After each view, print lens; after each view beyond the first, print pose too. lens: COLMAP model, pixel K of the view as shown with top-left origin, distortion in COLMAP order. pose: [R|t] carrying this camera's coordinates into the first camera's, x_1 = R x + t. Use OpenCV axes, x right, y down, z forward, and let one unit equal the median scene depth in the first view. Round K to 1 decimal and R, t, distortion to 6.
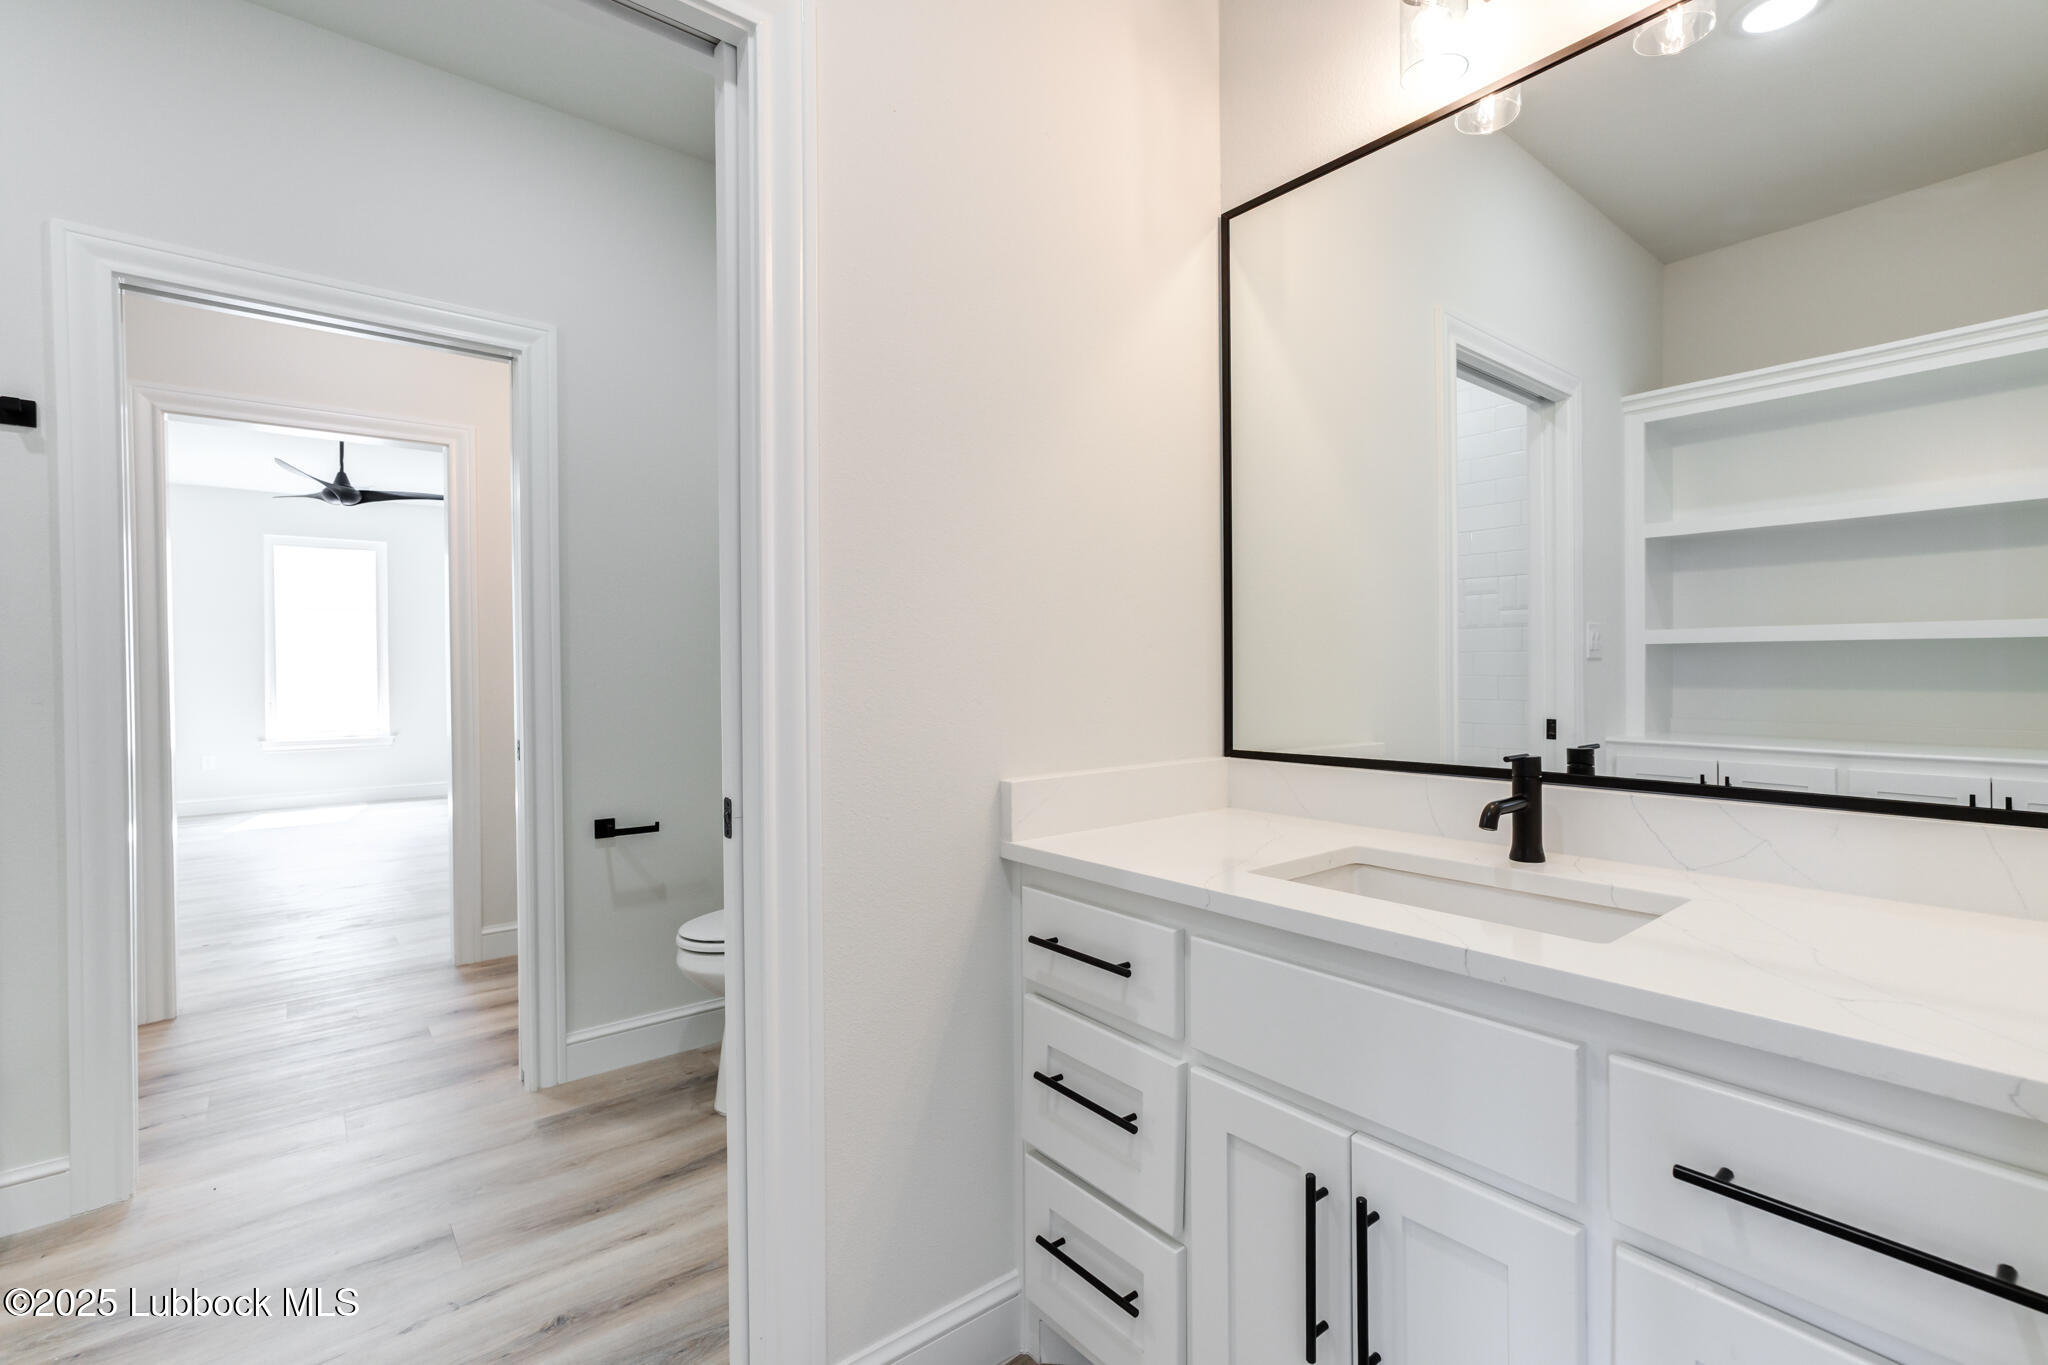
lens RADIAL K [[924.7, 0, 1024.0], [0, 924.7, 682.5], [0, 0, 1]] dist [0.001092, 0.000737]
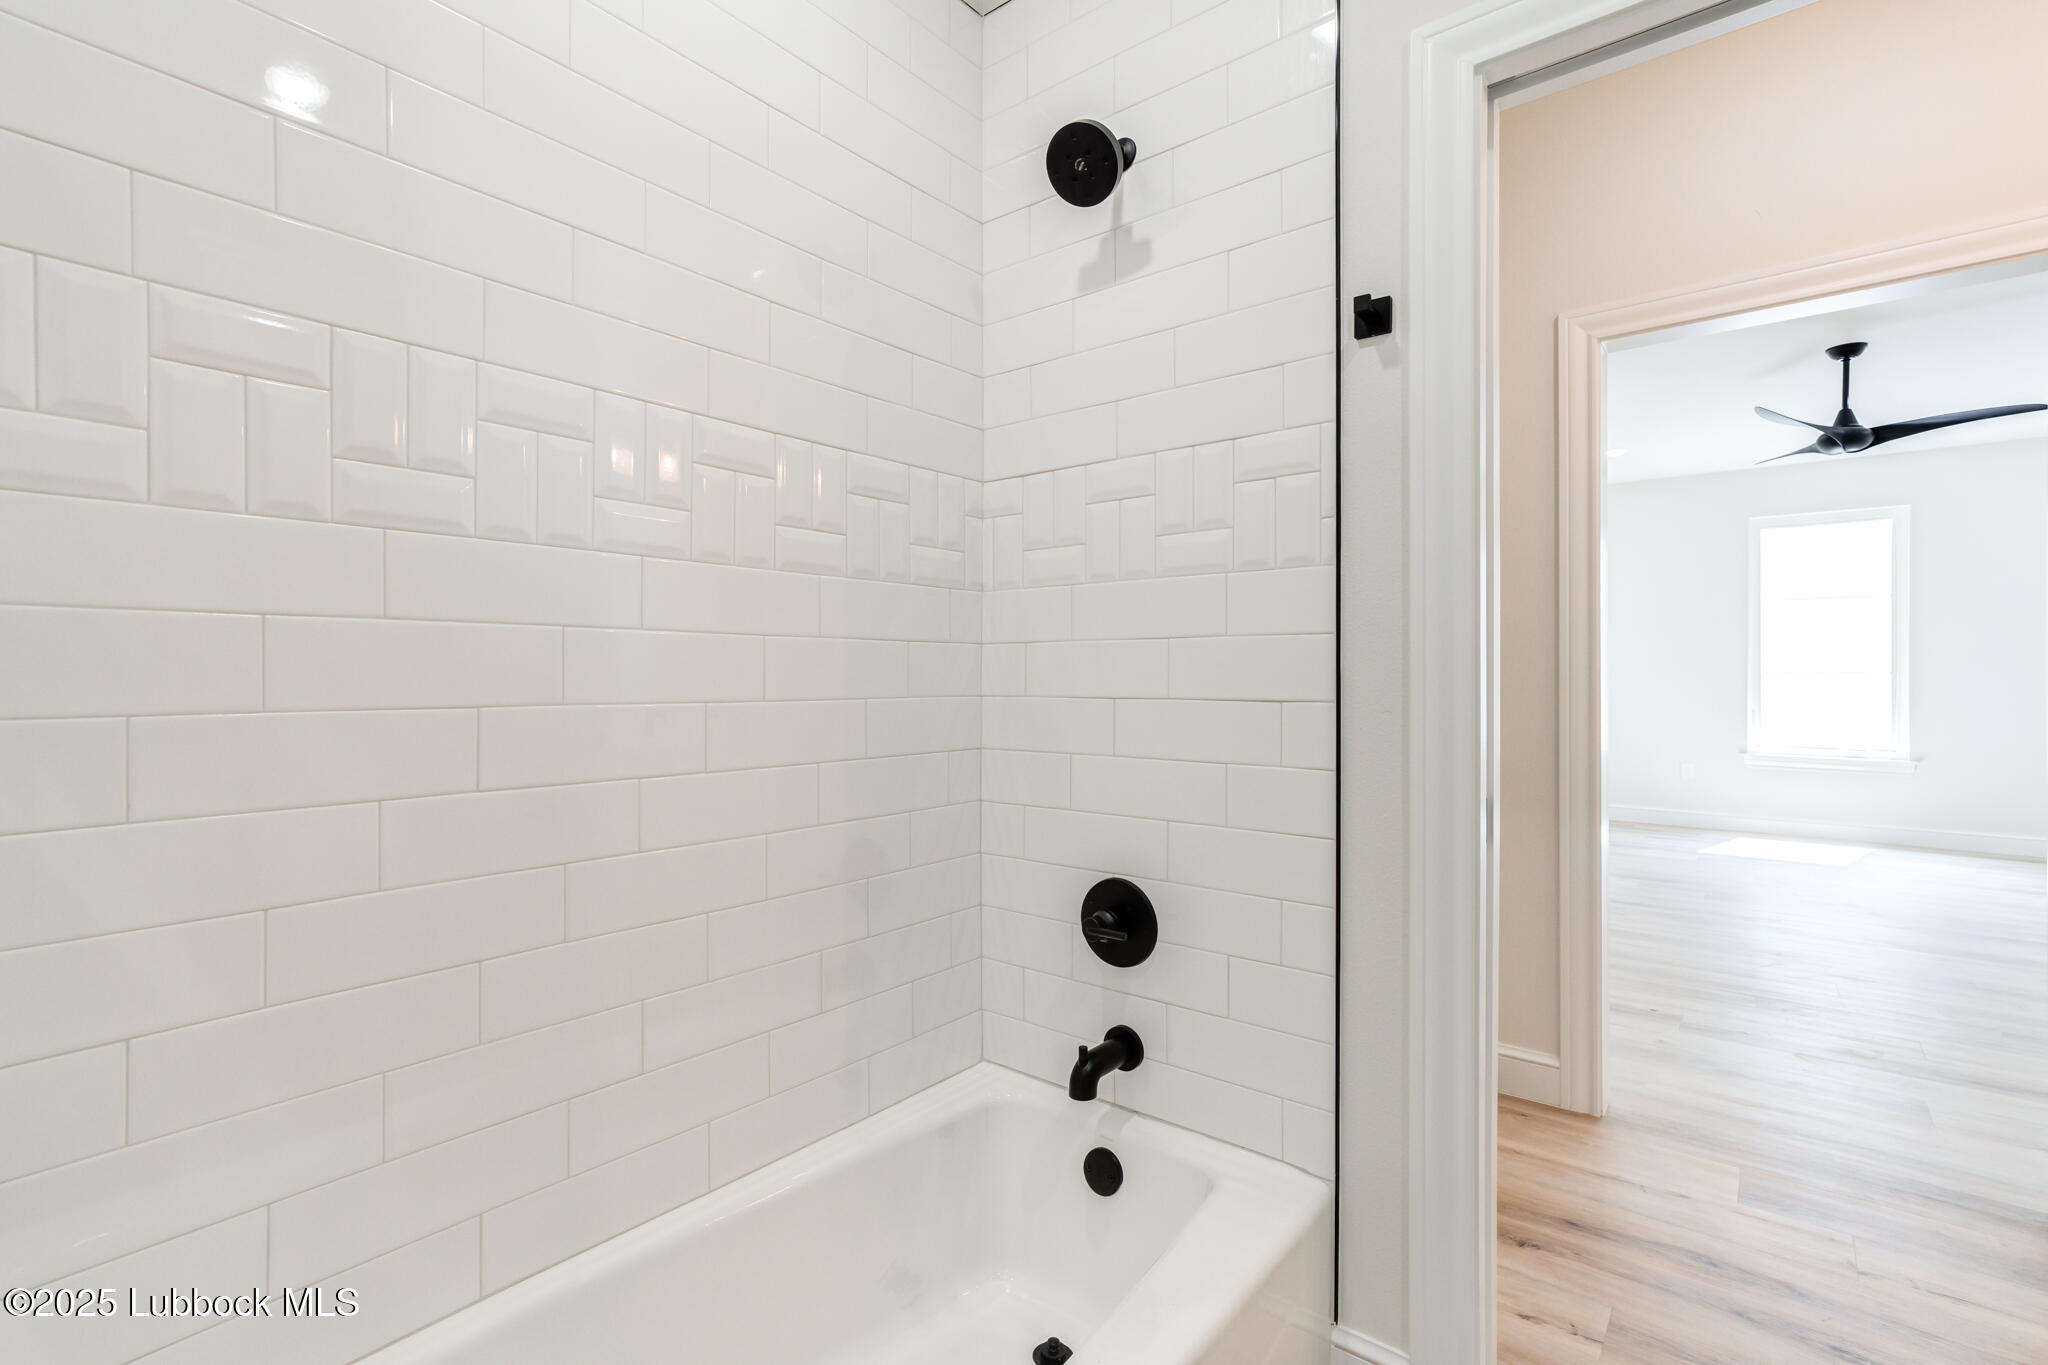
lens RADIAL K [[924.7, 0, 1024.0], [0, 924.7, 682.5], [0, 0, 1]] dist [0.001092, 0.000737]
pose [[0.208895, 0.007251, -0.977911, -0.141652], [-0.012630, 0.999909, 0.004716, 0.000343], [0.977857, 0.011366, 0.208968, 0.196119]]
